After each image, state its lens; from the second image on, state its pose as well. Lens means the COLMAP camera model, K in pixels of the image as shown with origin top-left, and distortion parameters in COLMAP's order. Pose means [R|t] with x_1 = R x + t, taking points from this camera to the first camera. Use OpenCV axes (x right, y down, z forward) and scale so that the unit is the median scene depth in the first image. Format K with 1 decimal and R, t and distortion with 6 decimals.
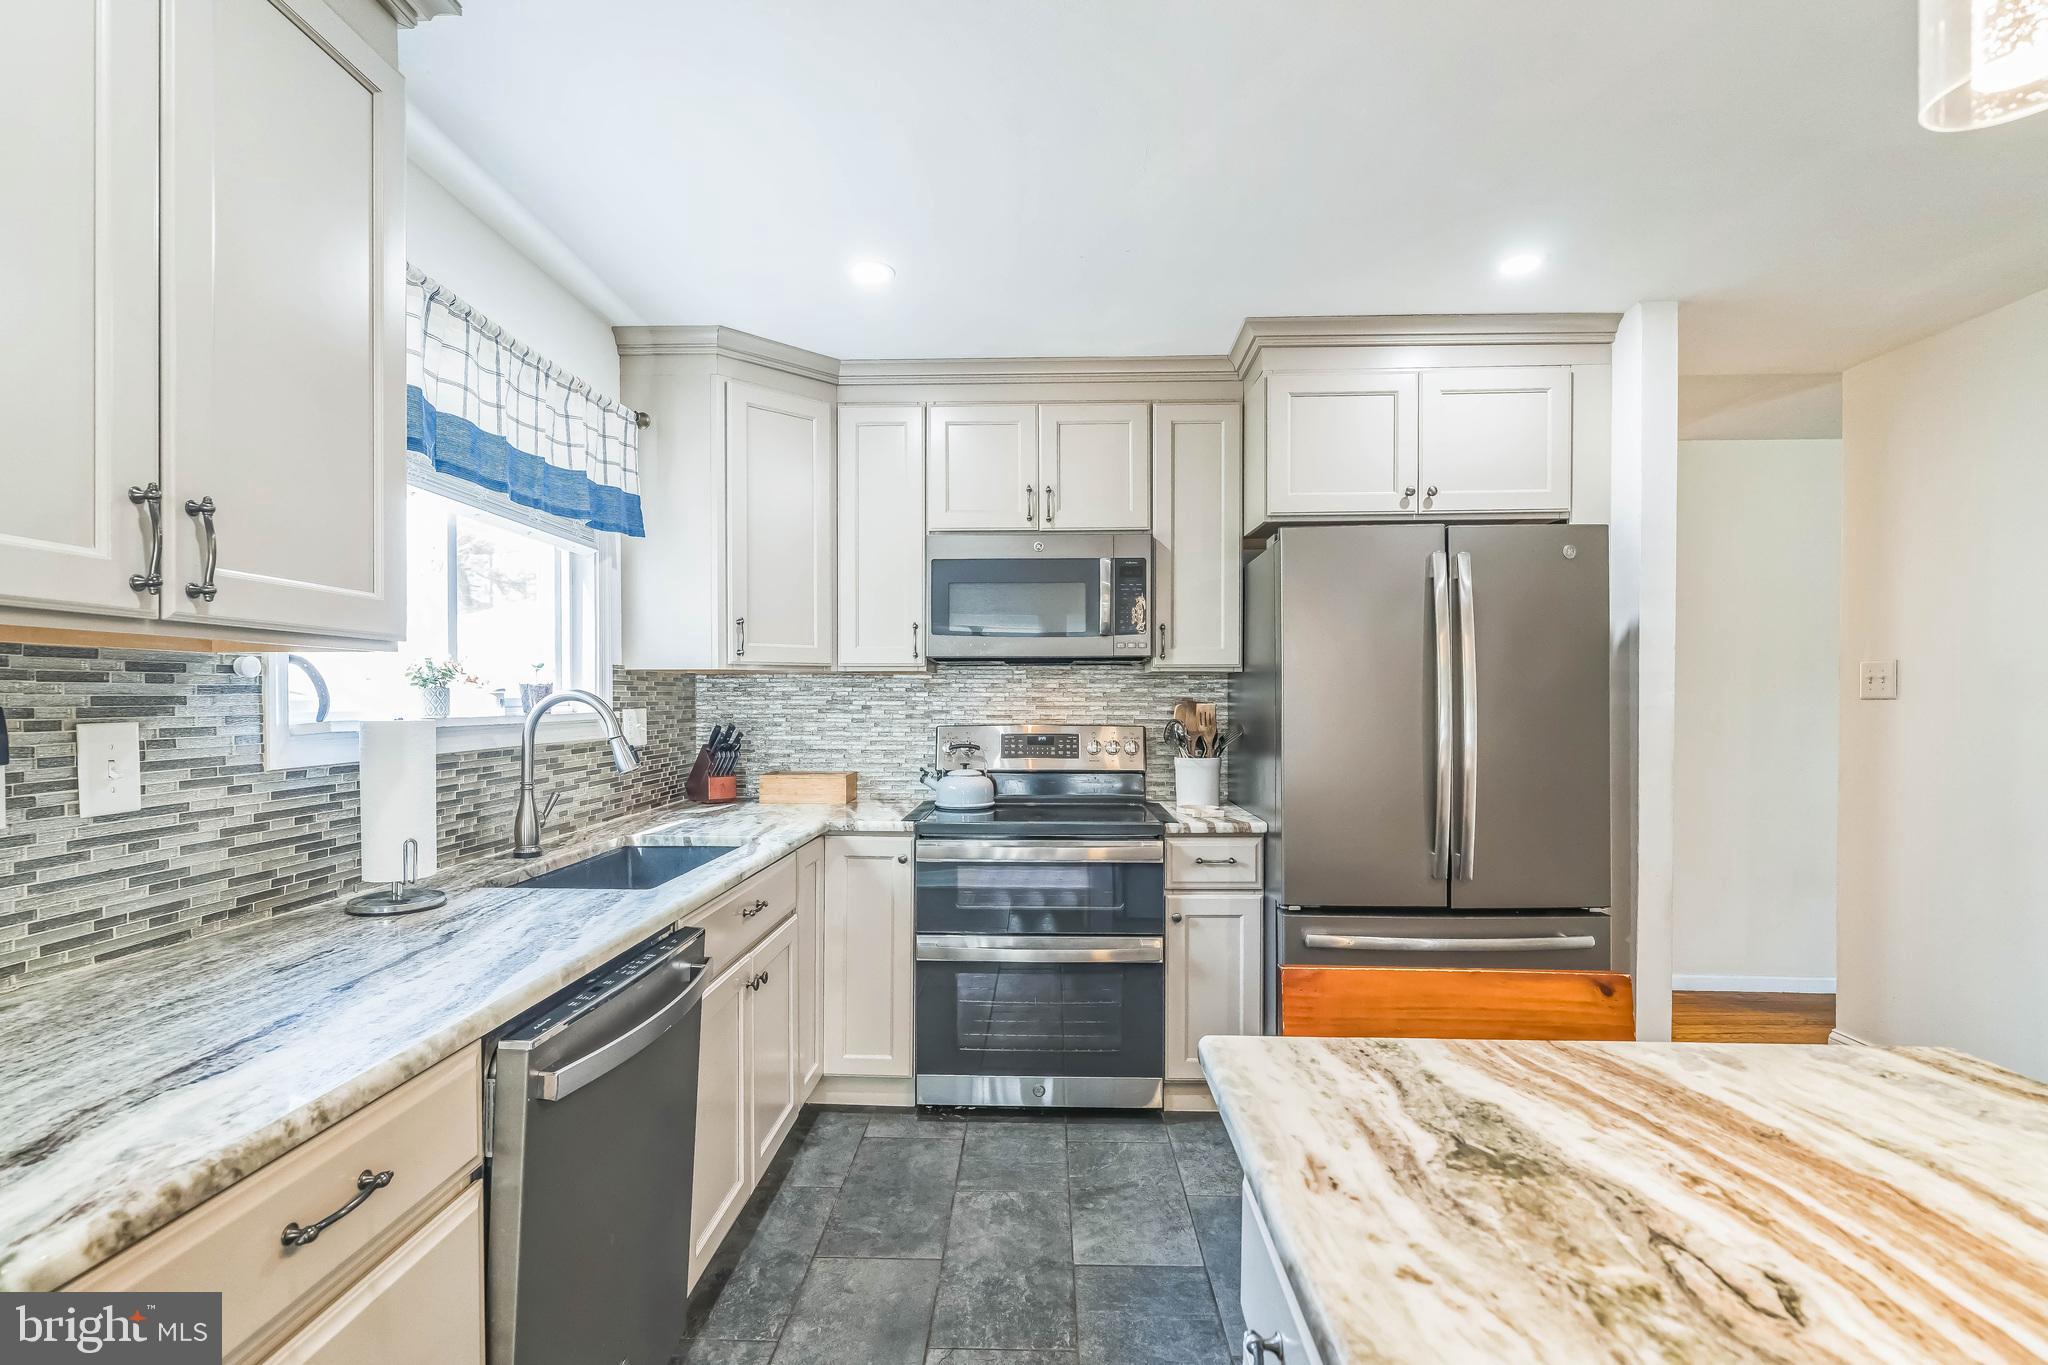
lens RADIAL K [[955.4, 0, 1011.8], [0, 955.4, 705.0], [0, 0, 1]] dist [-0.007703, 0.000681]
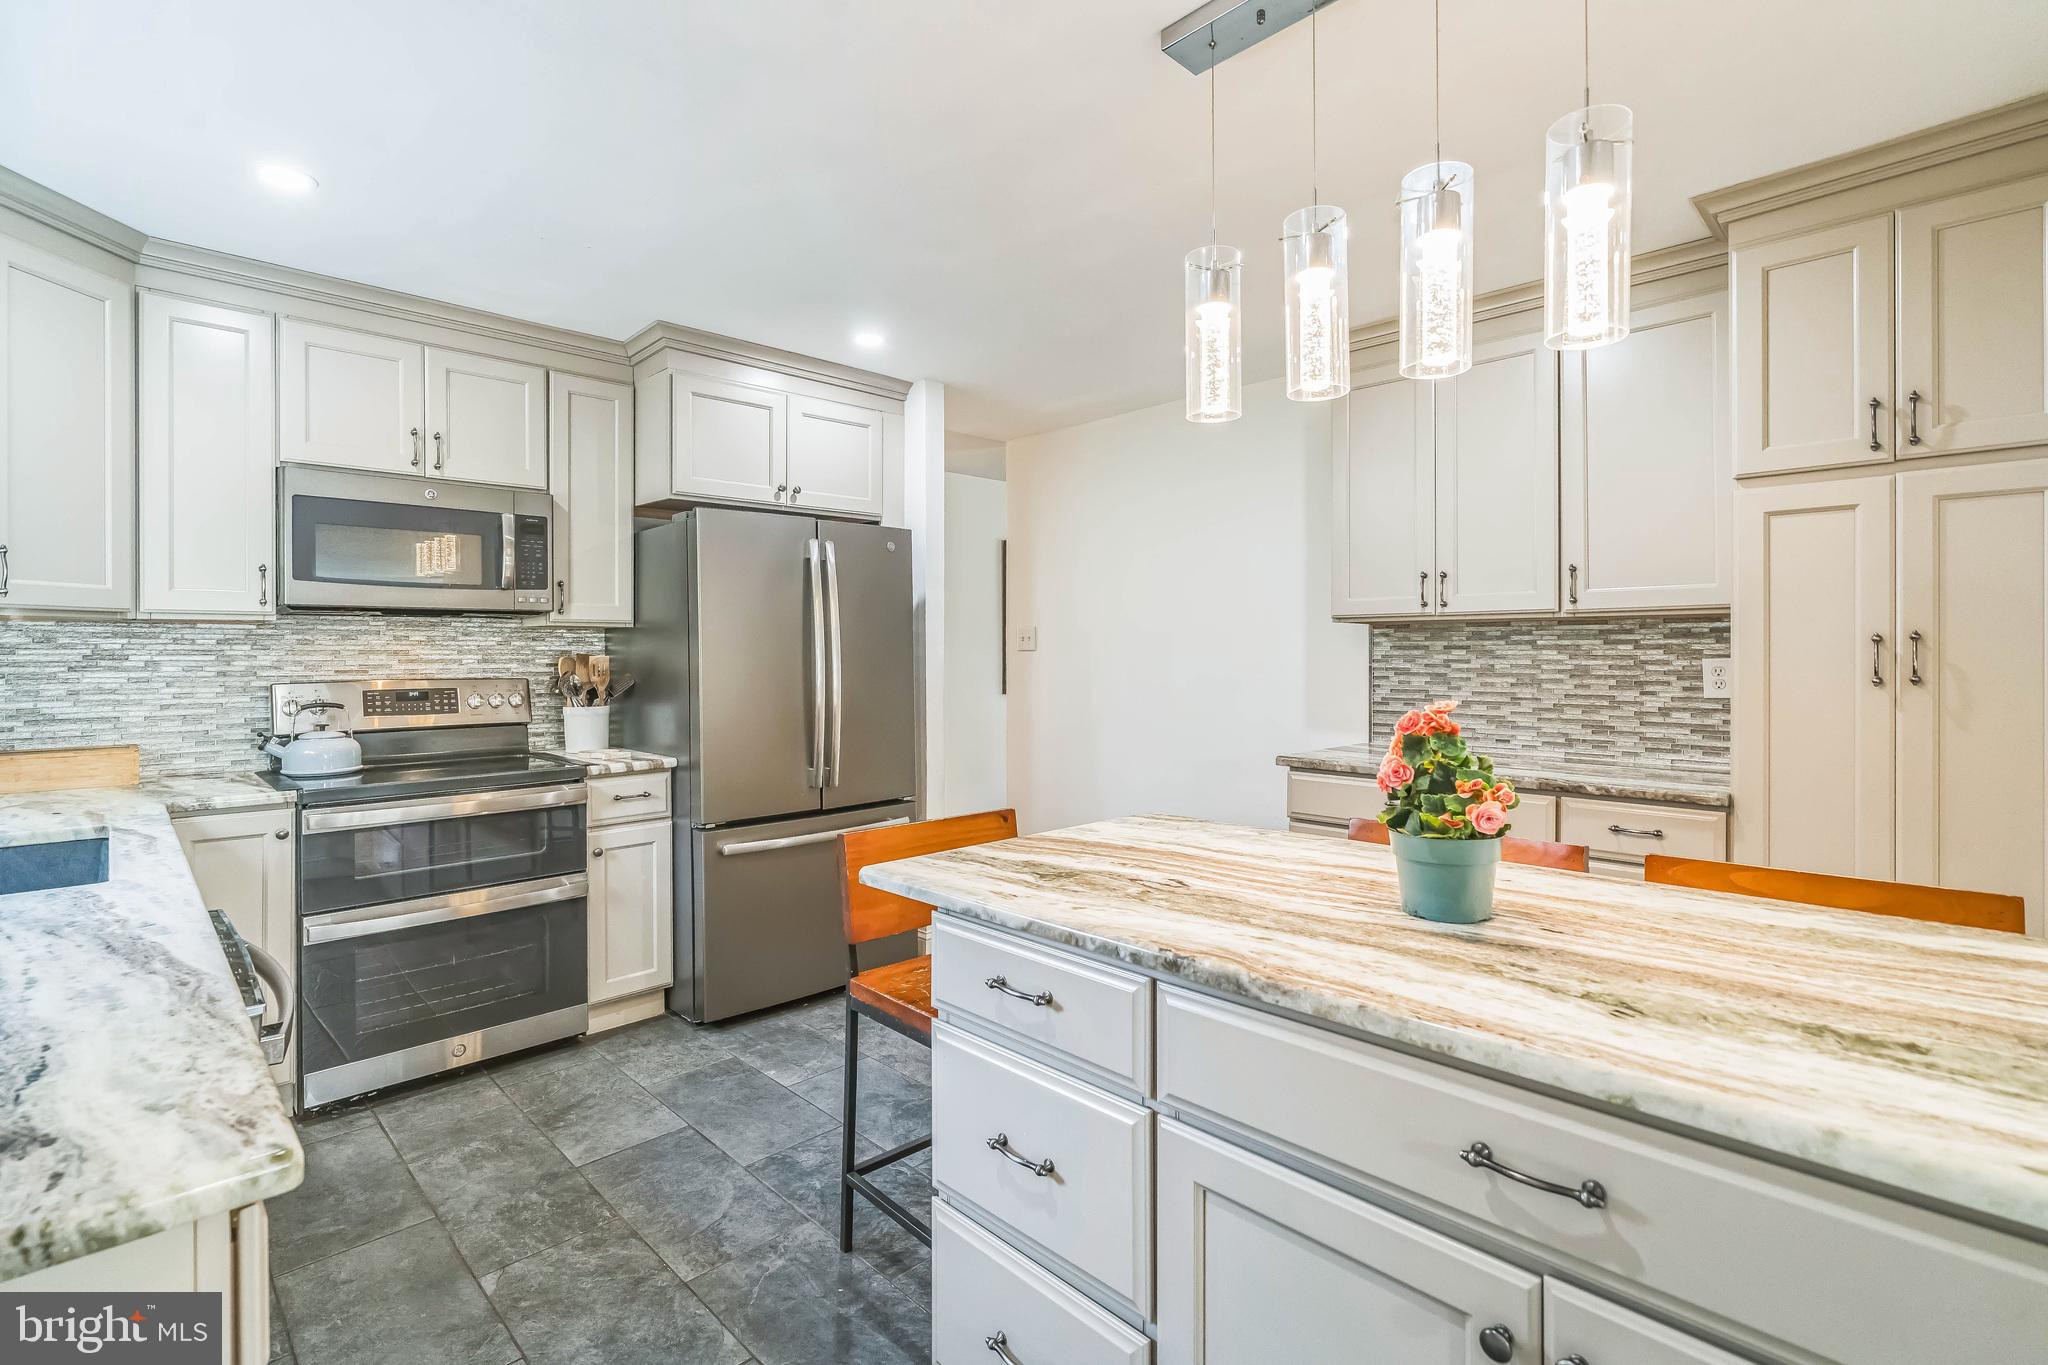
lens RADIAL K [[946.3, 0, 1019.8], [0, 946.3, 646.6], [0, 0, 1]] dist [-0.005290, -0.000114]
pose [[0.684520, 0.001341, 0.728993, -0.281141], [0.008313, 0.999919, -0.009646, 0.002356], [-0.728947, 0.012663, 0.684453, -0.090937]]
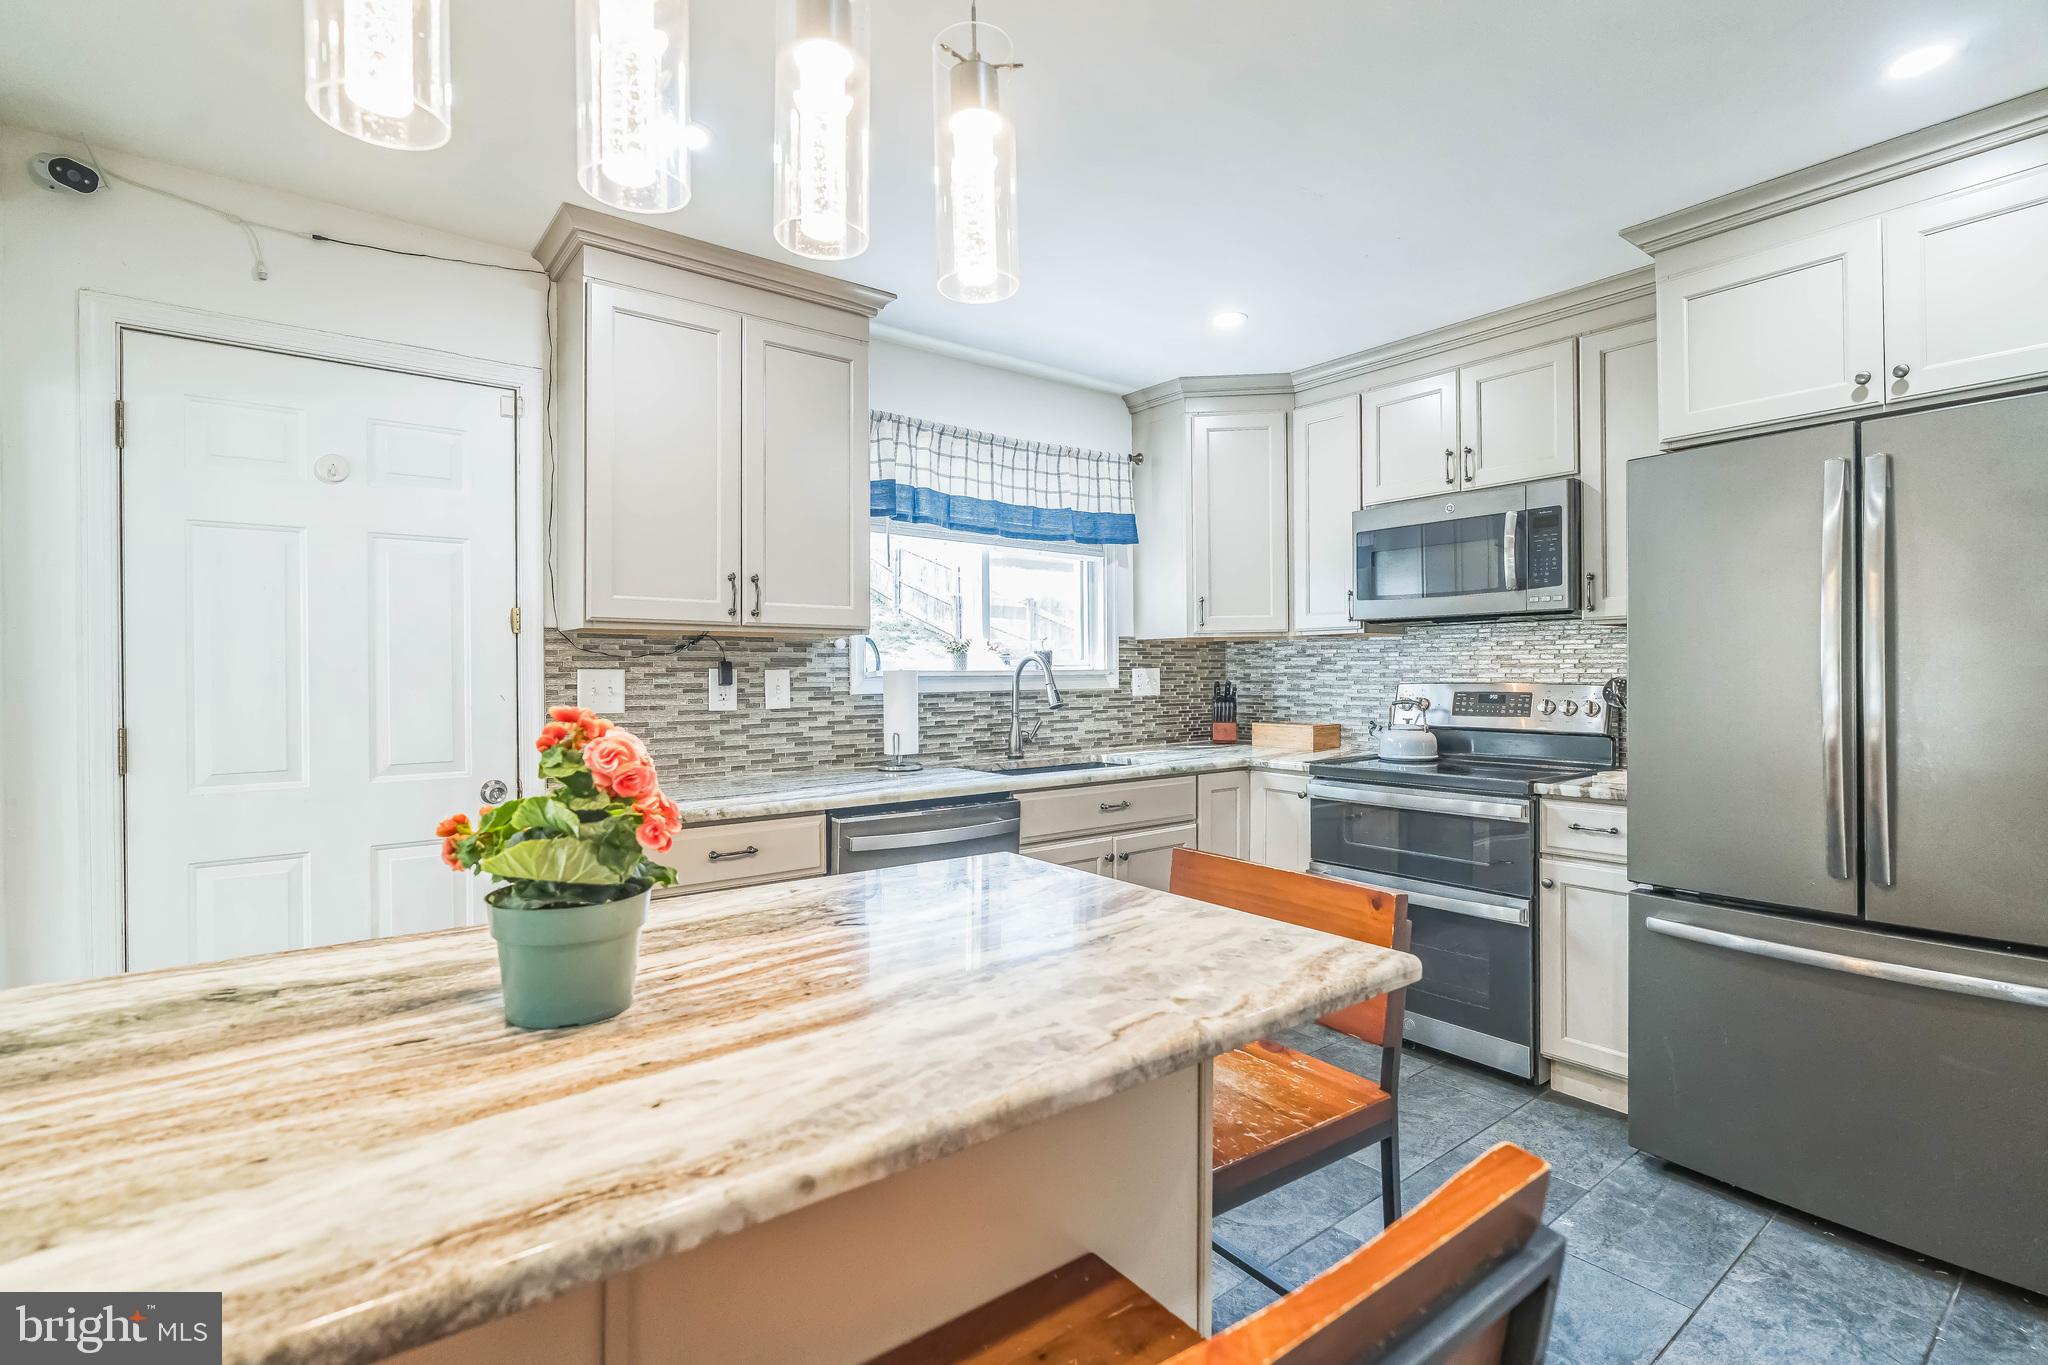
lens RADIAL K [[955.9, 0, 1016.6], [0, 955.9, 666.0], [0, 0, 1]] dist [-0.004614, 0.000234]
pose [[0.635393, -0.008412, -0.772143, 0.567469], [-0.000400, 0.999937, -0.011223, 0.016982], [0.772189, 0.007440, 0.635350, -0.013626]]
